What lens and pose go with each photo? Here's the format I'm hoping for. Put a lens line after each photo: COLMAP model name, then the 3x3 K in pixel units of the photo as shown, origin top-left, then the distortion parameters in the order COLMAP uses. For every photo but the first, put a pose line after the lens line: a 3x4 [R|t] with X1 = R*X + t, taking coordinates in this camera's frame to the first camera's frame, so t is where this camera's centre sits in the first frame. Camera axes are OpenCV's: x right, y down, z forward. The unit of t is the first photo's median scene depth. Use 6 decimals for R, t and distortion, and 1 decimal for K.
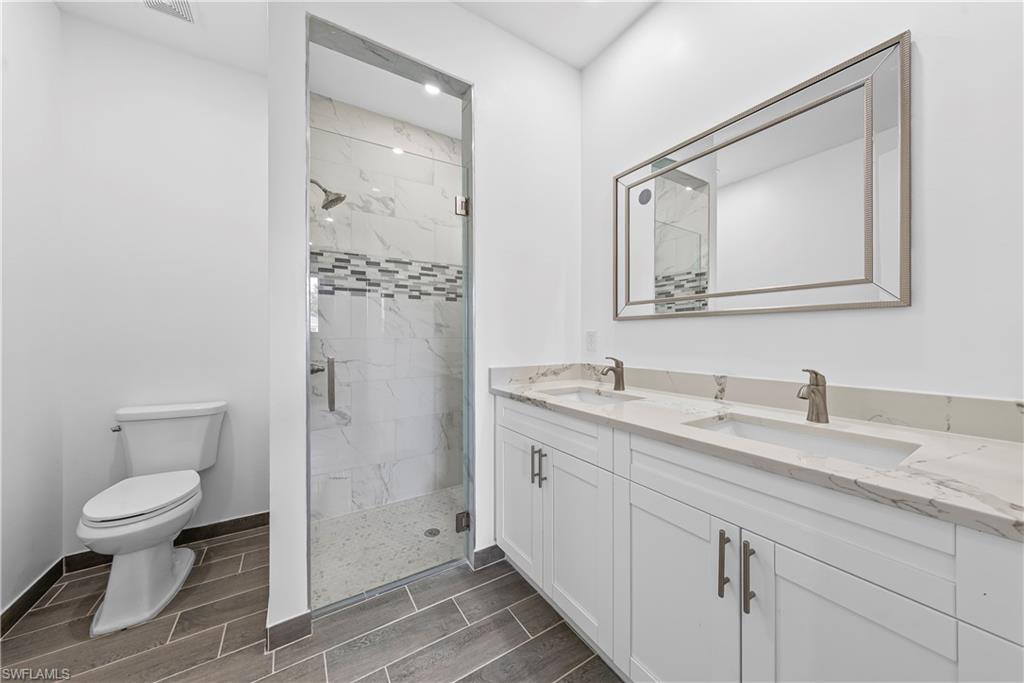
lens RADIAL K [[349.5, 0, 517.5], [0, 349.5, 337.0], [0, 0, 1]] dist [-0.003513, 0.000550]
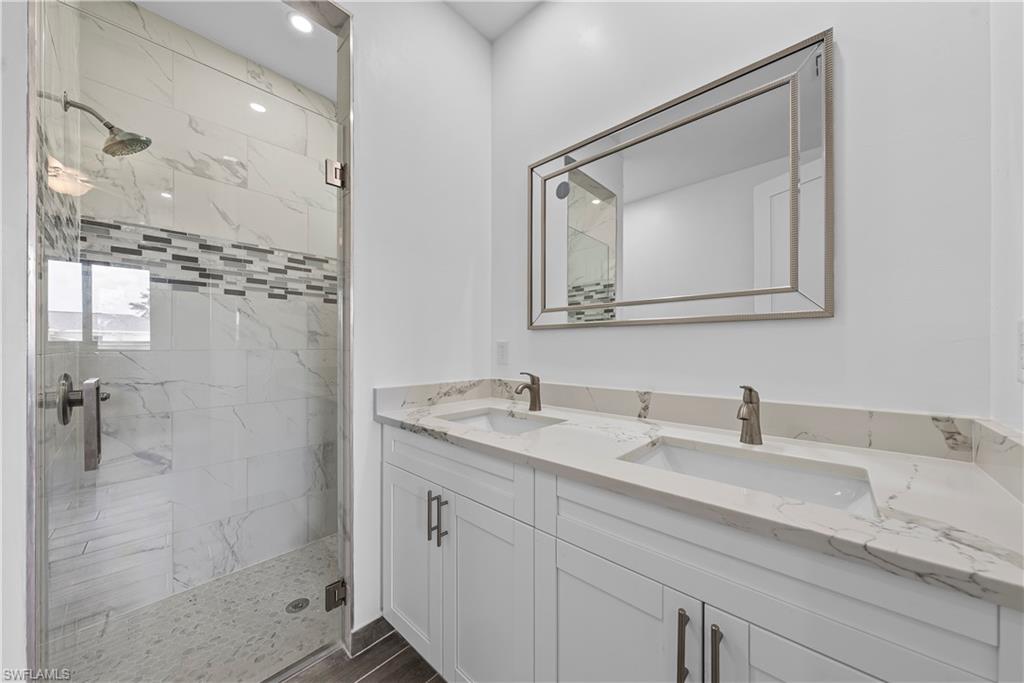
lens RADIAL K [[349.5, 0, 517.9], [0, 349.5, 345.7], [0, 0, 1]] dist [-0.003513, 0.000550]
pose [[0.965808, 0.002962, 0.259240, 0.025720], [-0.001216, 0.999975, -0.006895, -0.001323], [-0.259254, 0.006344, 0.965788, 0.172115]]
